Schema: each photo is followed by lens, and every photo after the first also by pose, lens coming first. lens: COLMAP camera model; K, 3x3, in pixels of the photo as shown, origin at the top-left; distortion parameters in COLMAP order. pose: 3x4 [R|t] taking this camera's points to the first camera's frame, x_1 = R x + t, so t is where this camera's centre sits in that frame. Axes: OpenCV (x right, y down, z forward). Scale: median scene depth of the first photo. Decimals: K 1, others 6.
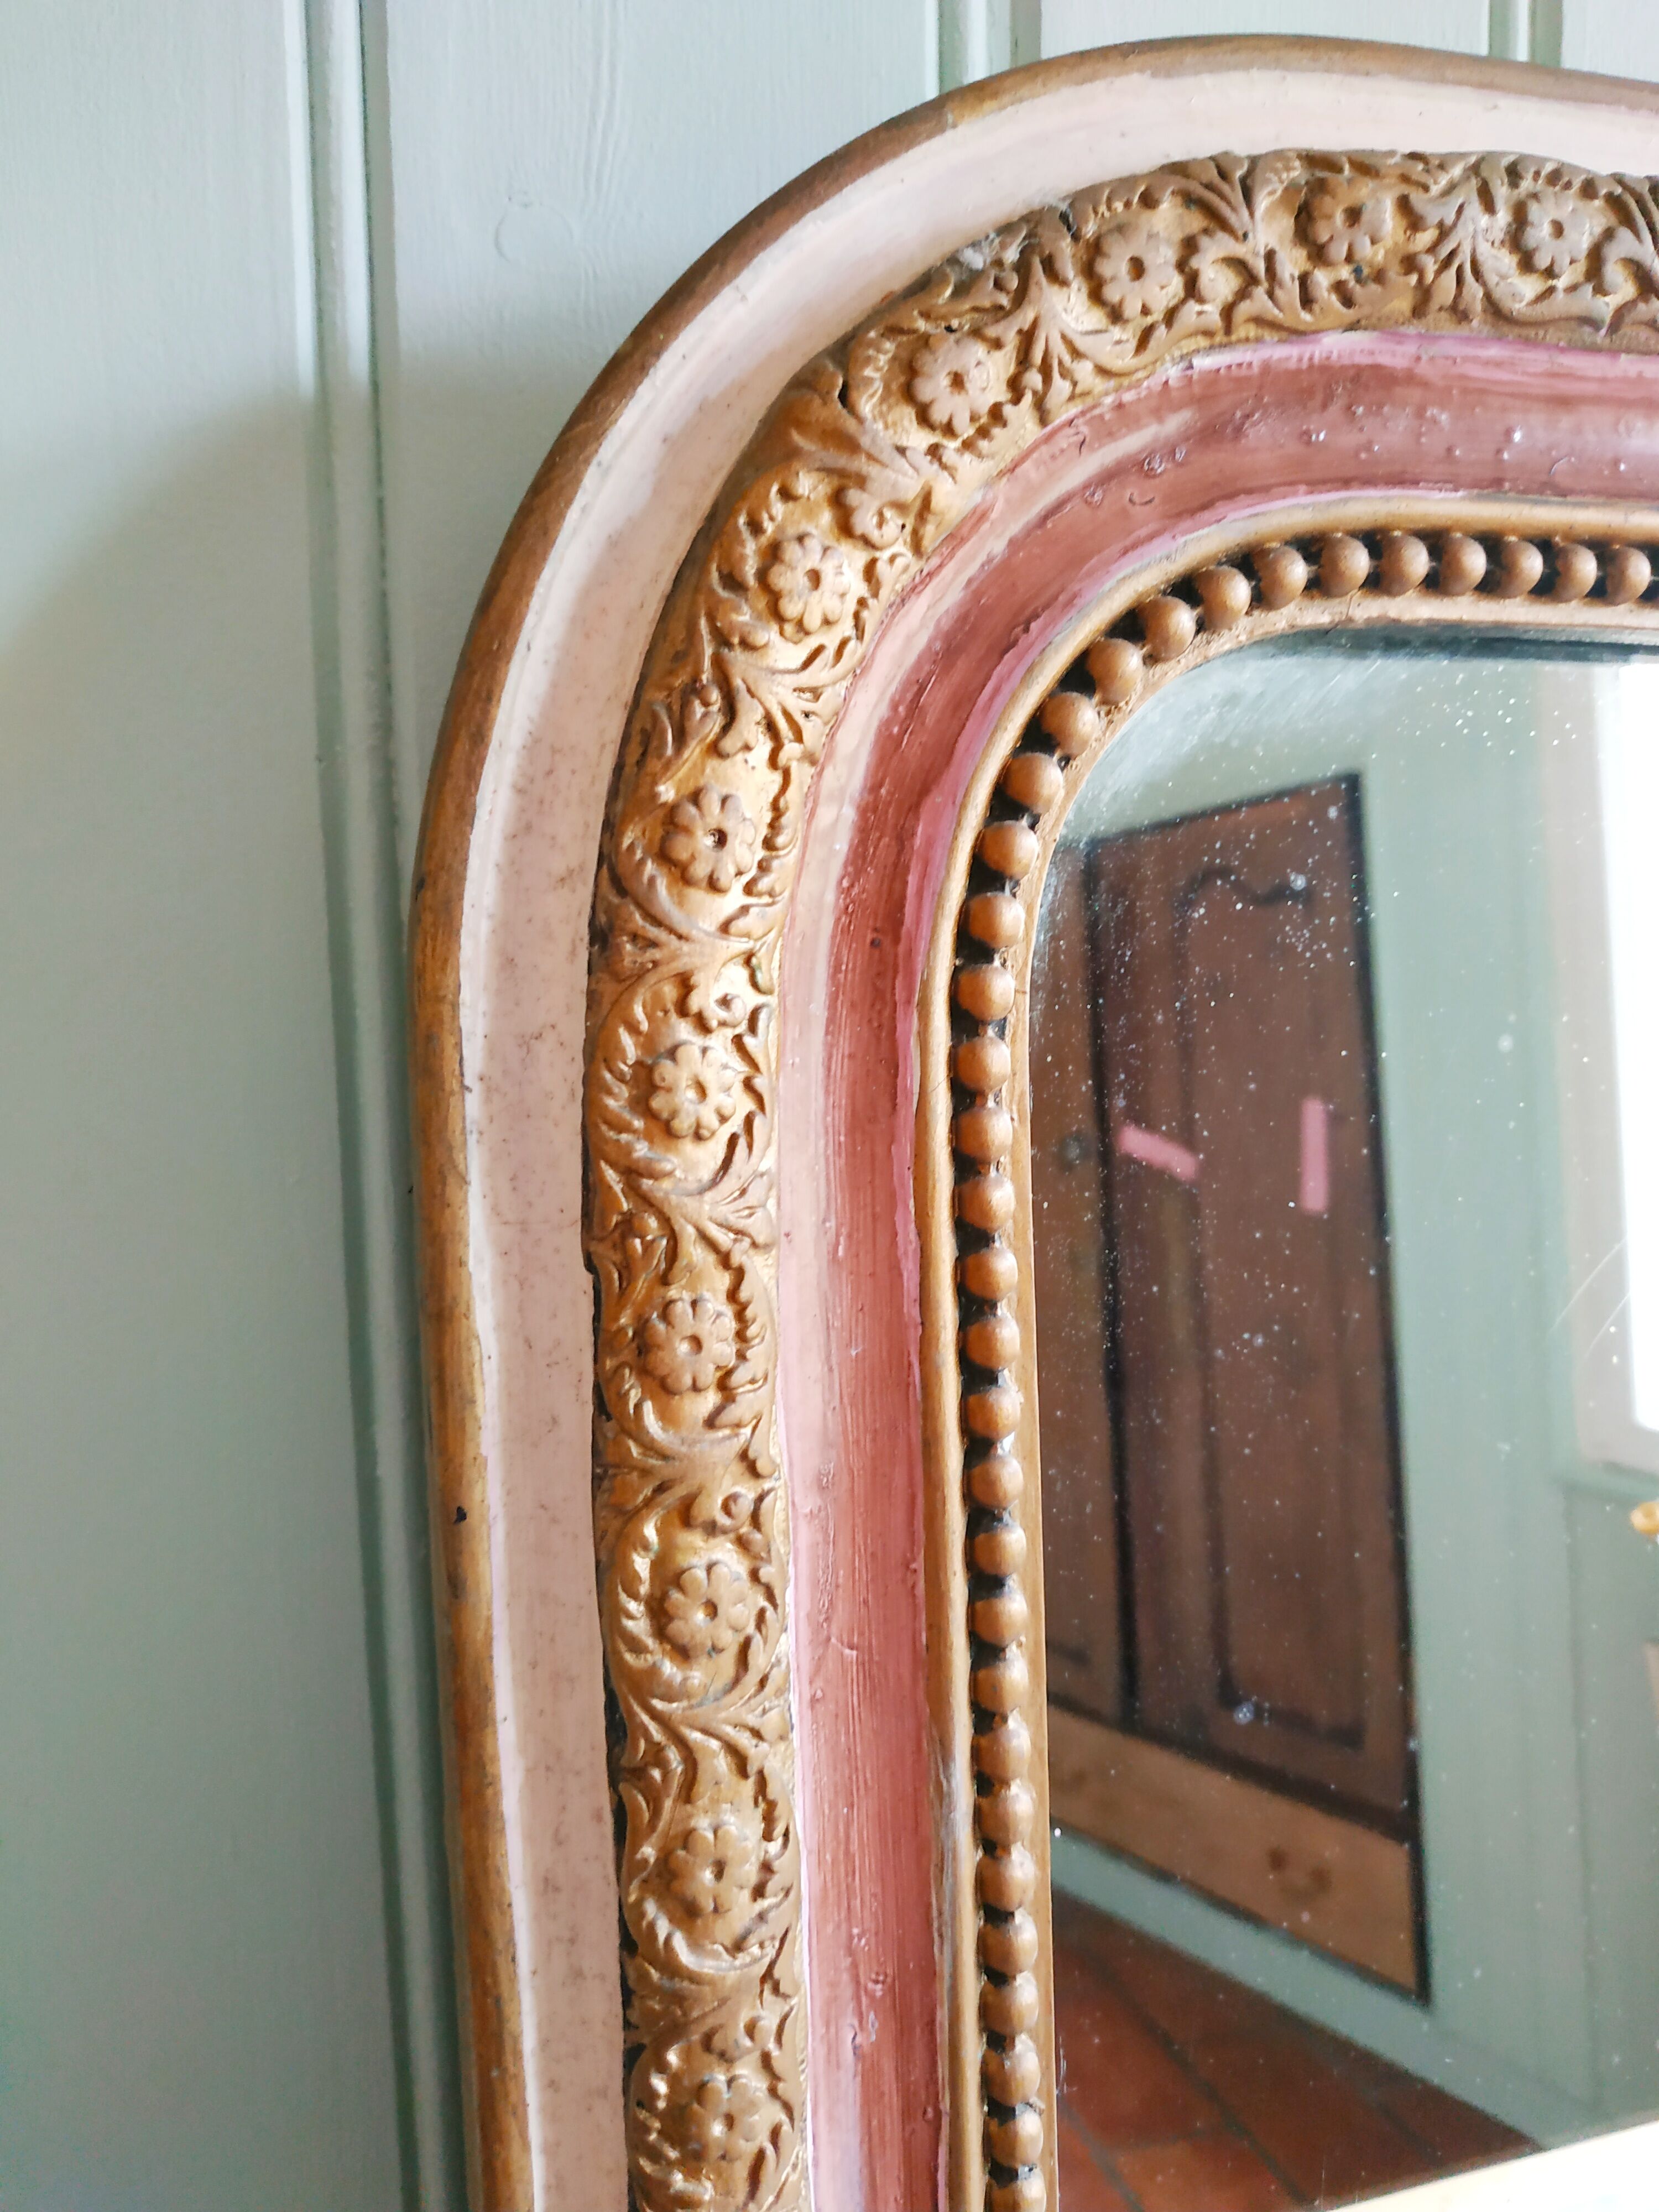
lens RADIAL K [[1582.1, 0, 844.7], [0, 1582.1, 1132.5], [0, 0, 1]] dist [0.013506, -0.046581]
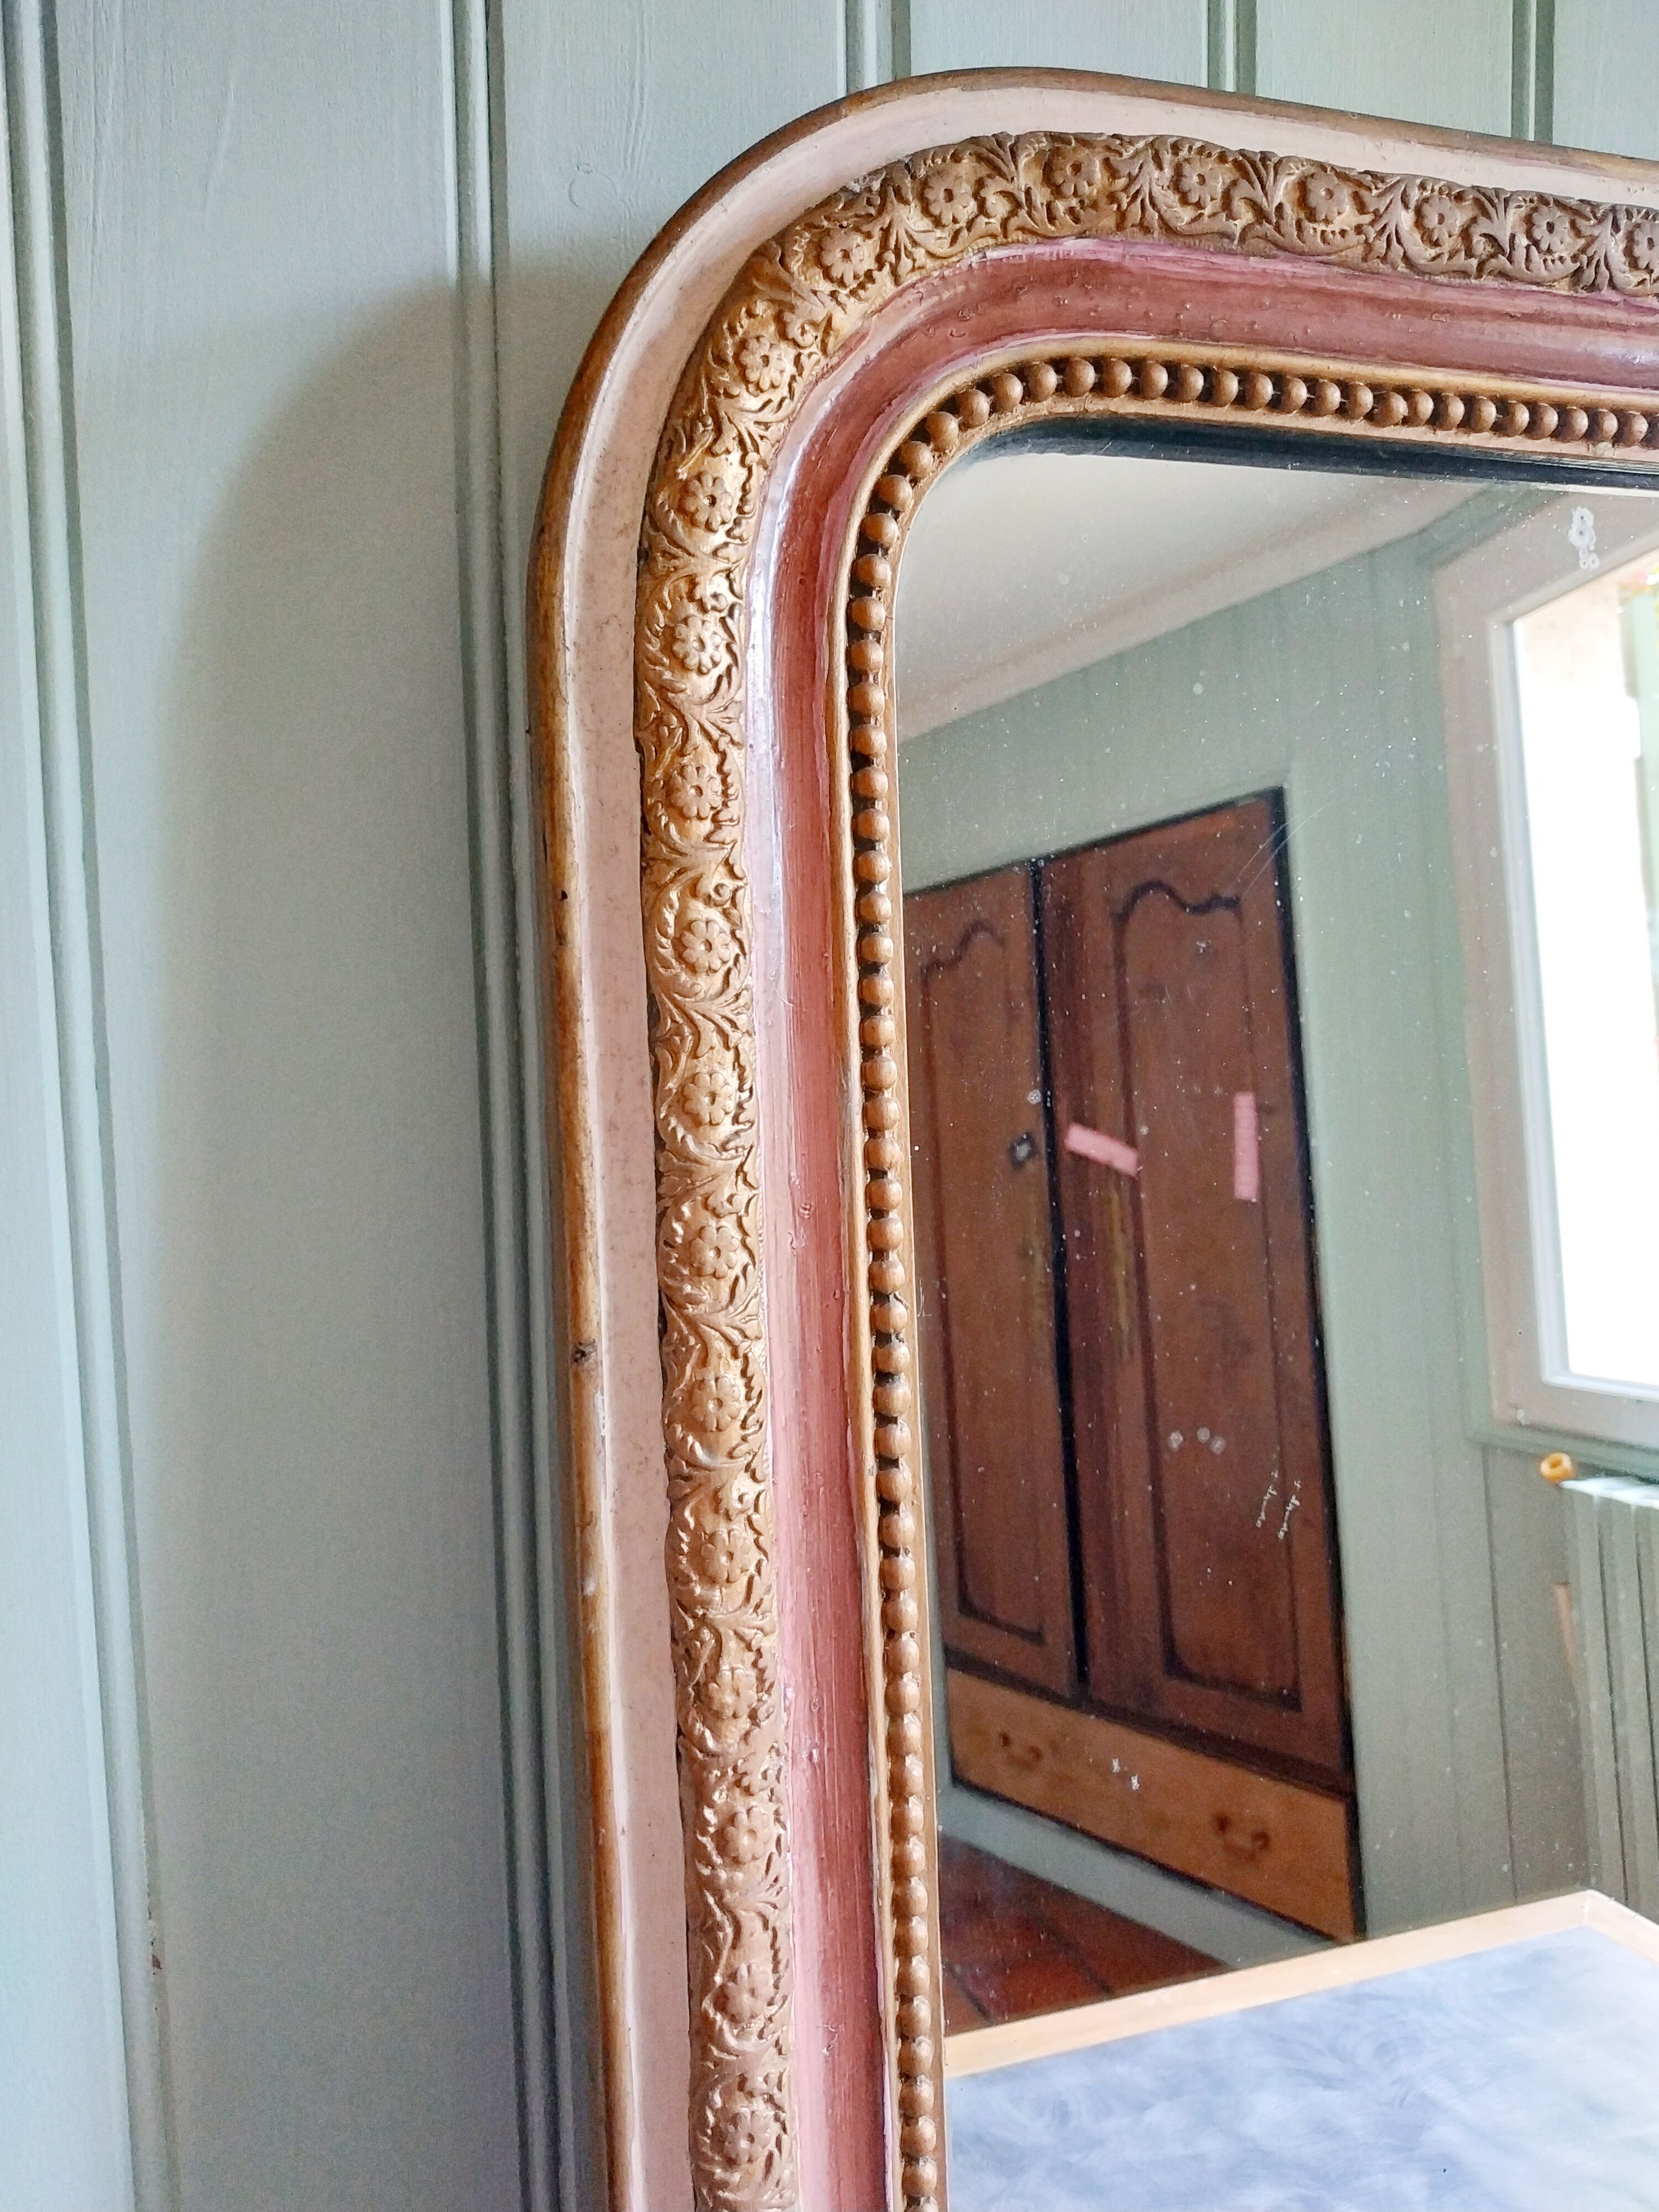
lens RADIAL K [[1525.4, 0, 829.5], [0, 1525.4, 1106.0], [0, 0, 1]] dist [0.035590, -0.074935]
pose [[0.999886, -0.002782, 0.014854, 0.023831], [0.003267, 0.999458, -0.032765, 0.520994], [-0.014755, 0.032810, 0.999353, -0.665513]]
